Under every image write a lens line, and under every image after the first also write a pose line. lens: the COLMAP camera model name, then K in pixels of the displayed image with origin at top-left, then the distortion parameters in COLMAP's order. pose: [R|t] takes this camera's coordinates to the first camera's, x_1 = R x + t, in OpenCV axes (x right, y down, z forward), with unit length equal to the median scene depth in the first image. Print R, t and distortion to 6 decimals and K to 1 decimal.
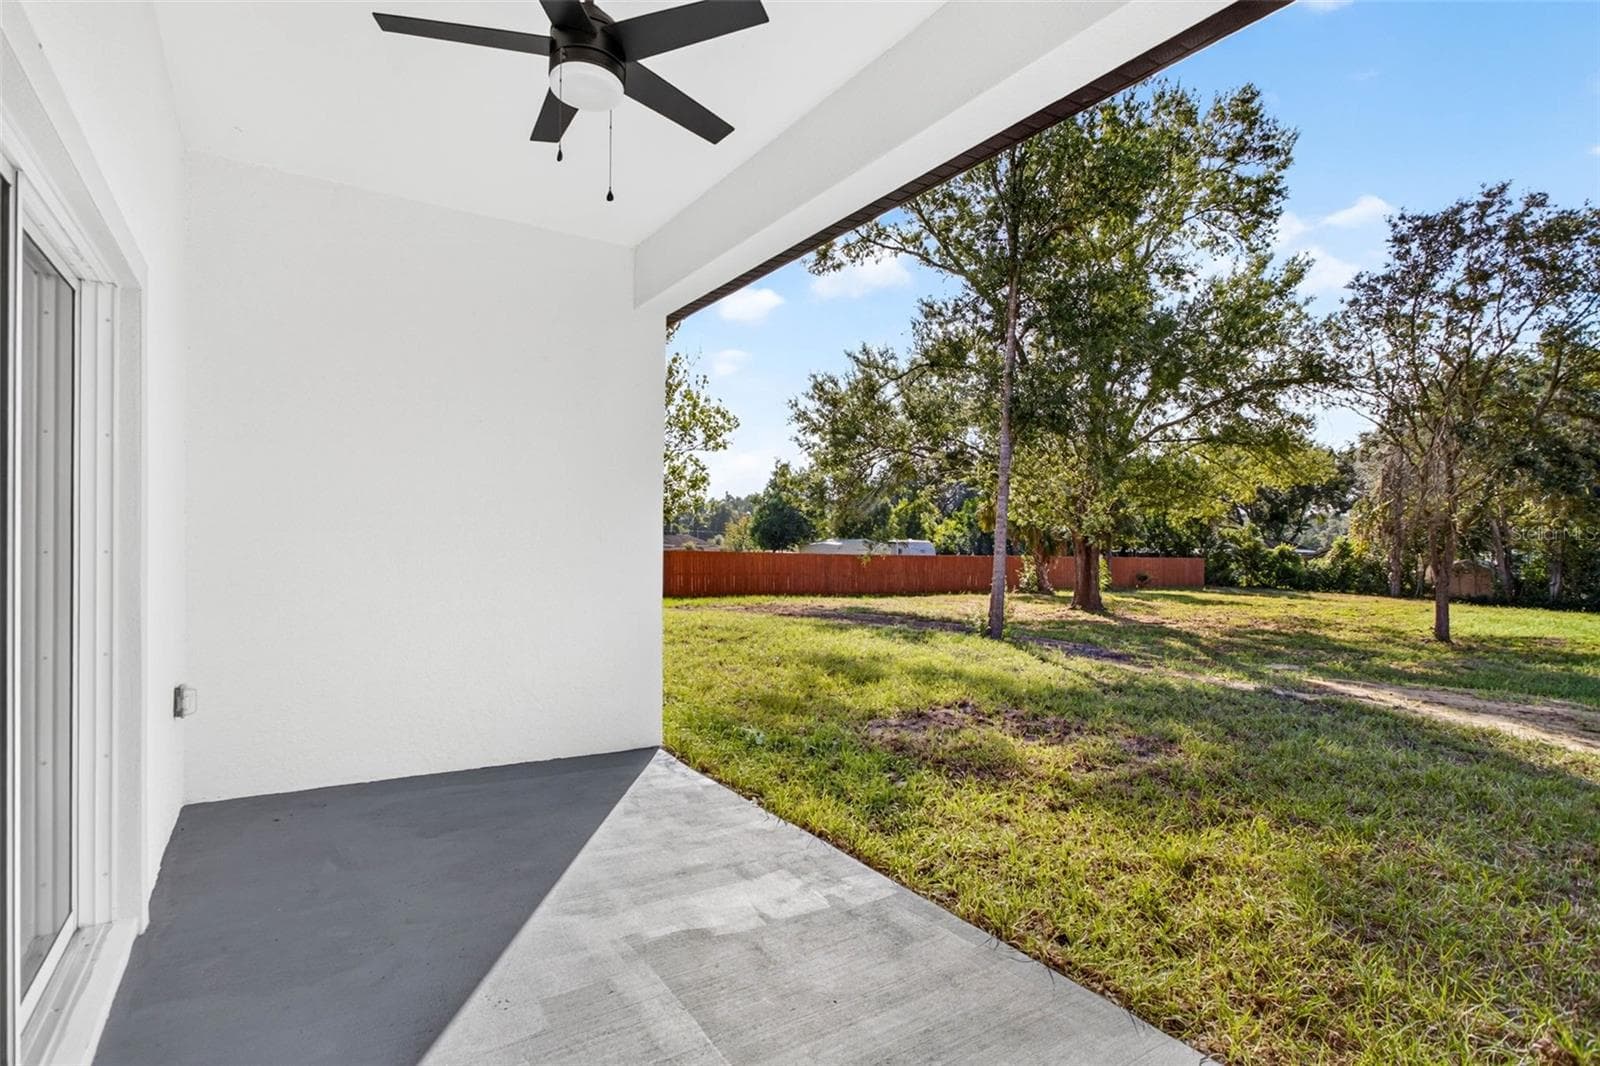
lens RADIAL K [[761.0, 0, 800.0], [0, 761.0, 533.0], [0, 0, 1]] dist [-0.001984, 0.000266]
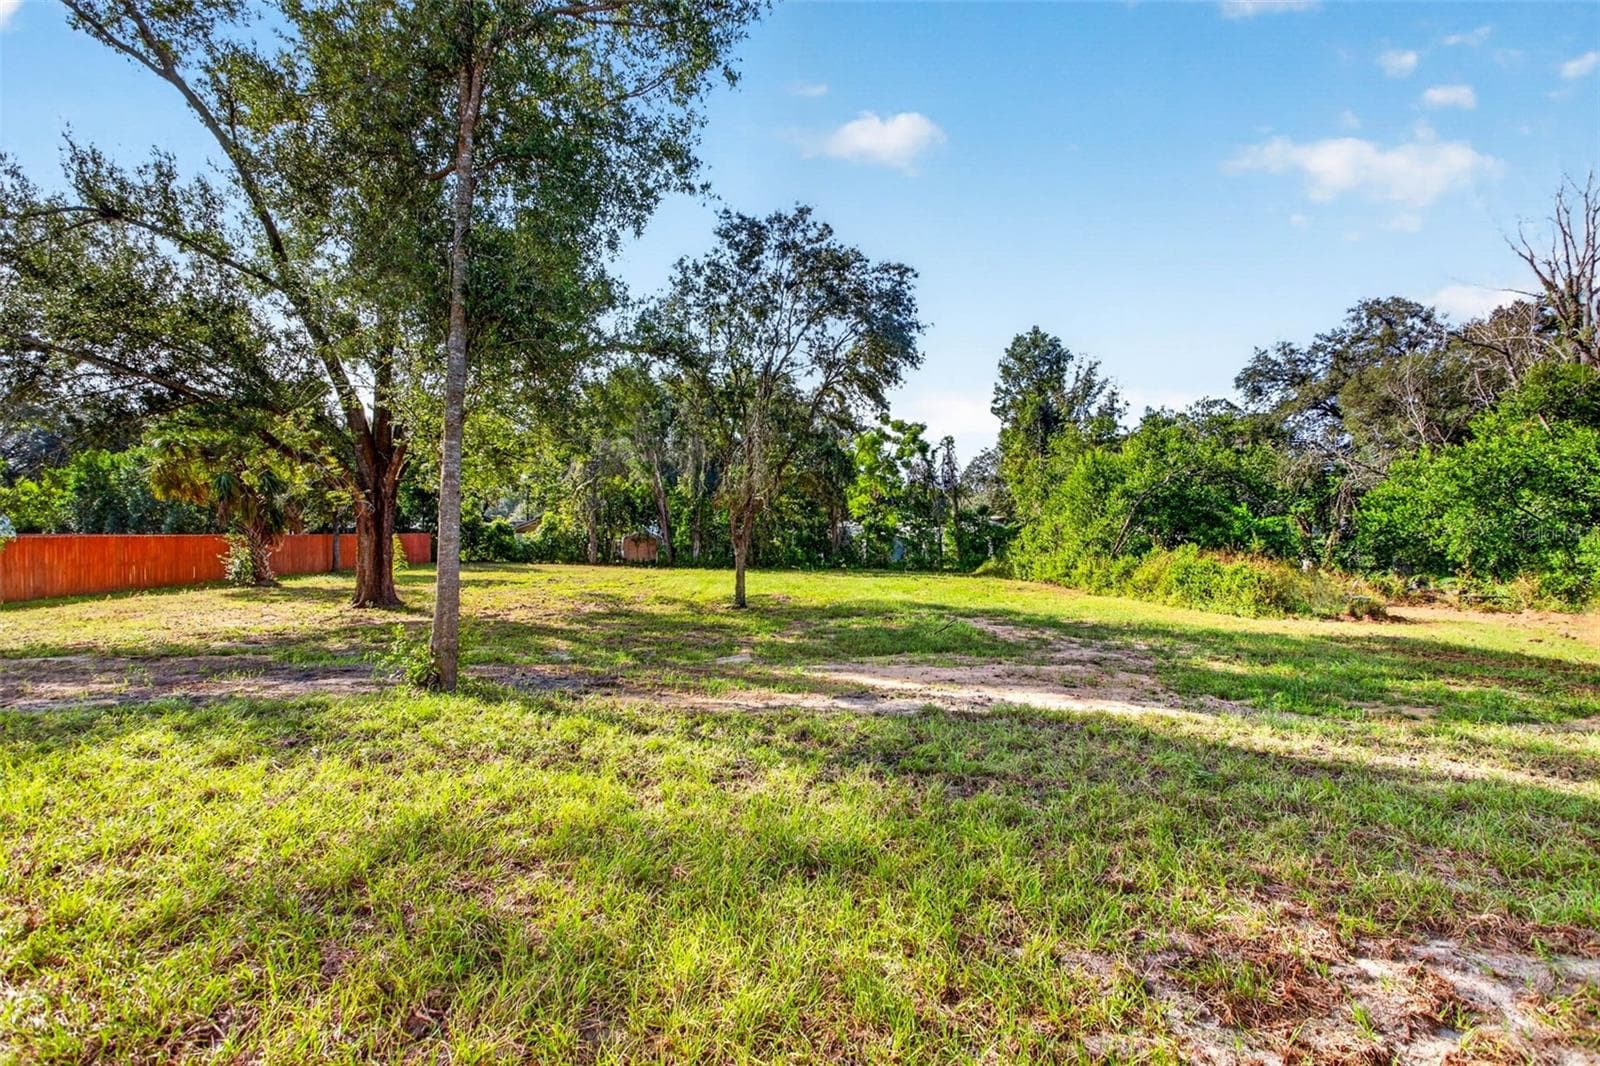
lens RADIAL K [[761.0, 0, 800.0], [0, 761.0, 533.0], [0, 0, 1]] dist [-0.001984, 0.000266]
pose [[0.527169, -0.015258, 0.849623, -0.026366], [-0.014878, 0.999520, 0.027181, 0.001003], [-0.849630, -0.026970, 0.526689, 0.157268]]
